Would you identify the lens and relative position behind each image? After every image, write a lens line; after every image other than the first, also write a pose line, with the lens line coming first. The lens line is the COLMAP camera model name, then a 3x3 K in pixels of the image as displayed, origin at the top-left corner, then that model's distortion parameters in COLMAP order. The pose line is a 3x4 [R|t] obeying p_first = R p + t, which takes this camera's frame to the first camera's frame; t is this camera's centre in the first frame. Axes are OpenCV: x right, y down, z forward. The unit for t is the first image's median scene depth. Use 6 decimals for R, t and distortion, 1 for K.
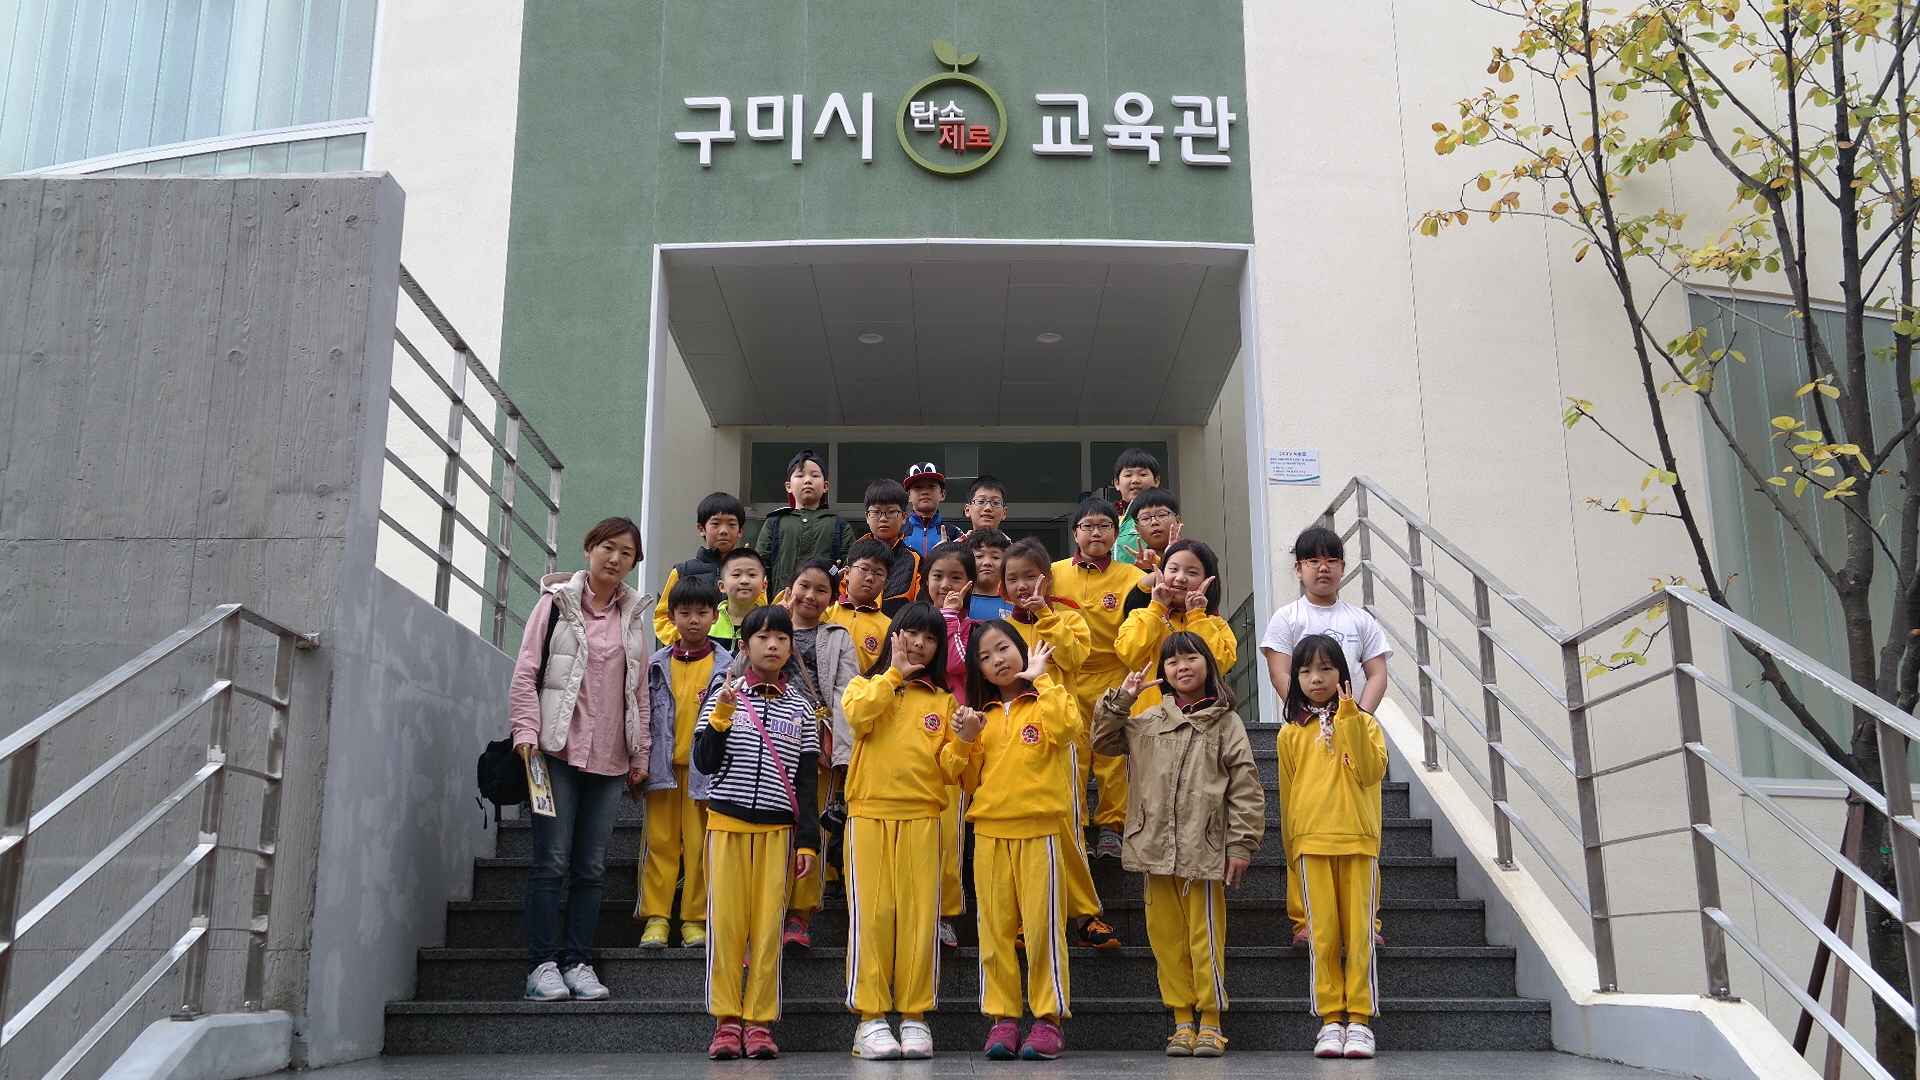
lens RADIAL K [[1676.9, 0, 960.0], [0, 1676.9, 540.0], [0, 0, 1]] dist [-0.003174, -0.002883]
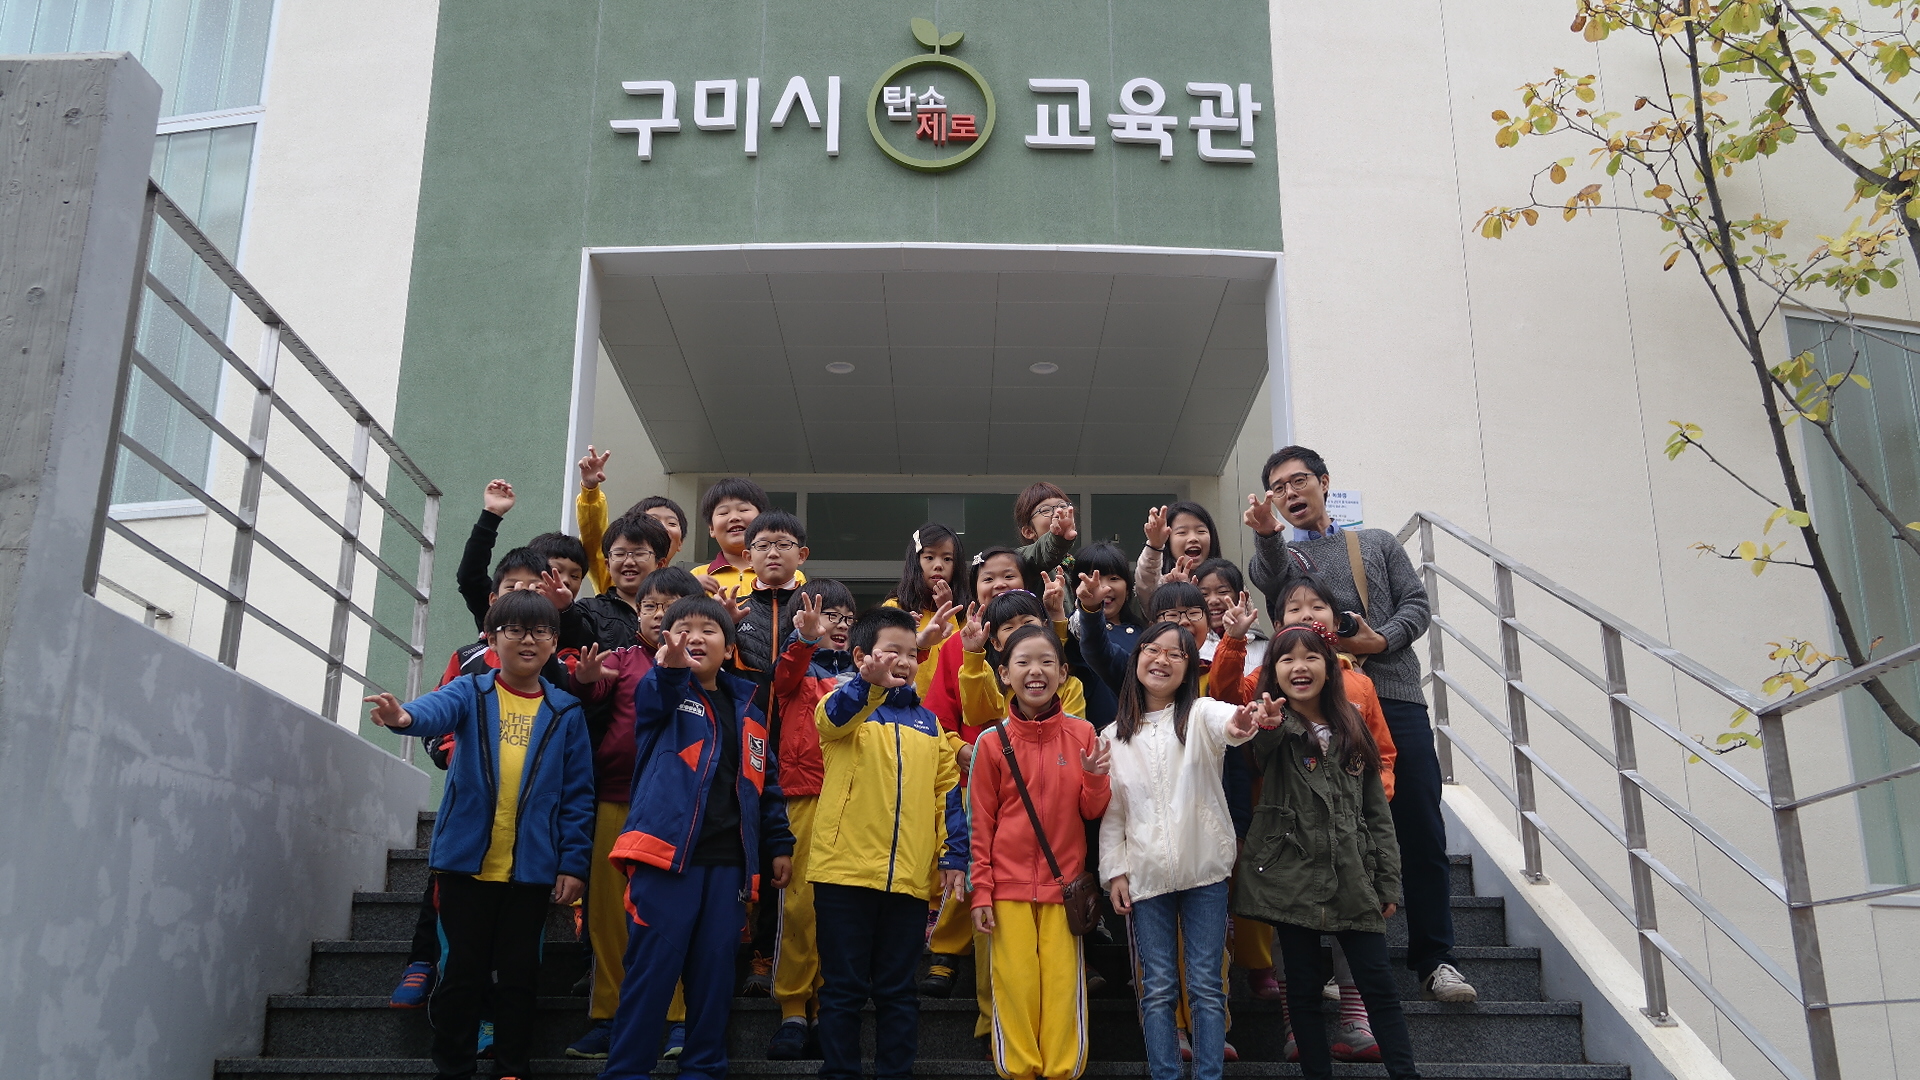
lens RADIAL K [[1699.0, 0, 960.0], [0, 1699.0, 540.0], [0, 0, 1]] dist [-0.002461, 0.004007]
pose [[0.999980, 0.006137, 0.001539, 0.009816], [-0.006058, 0.998878, -0.046960, 0.012176], [-0.001825, 0.046950, 0.998896, 0.139379]]
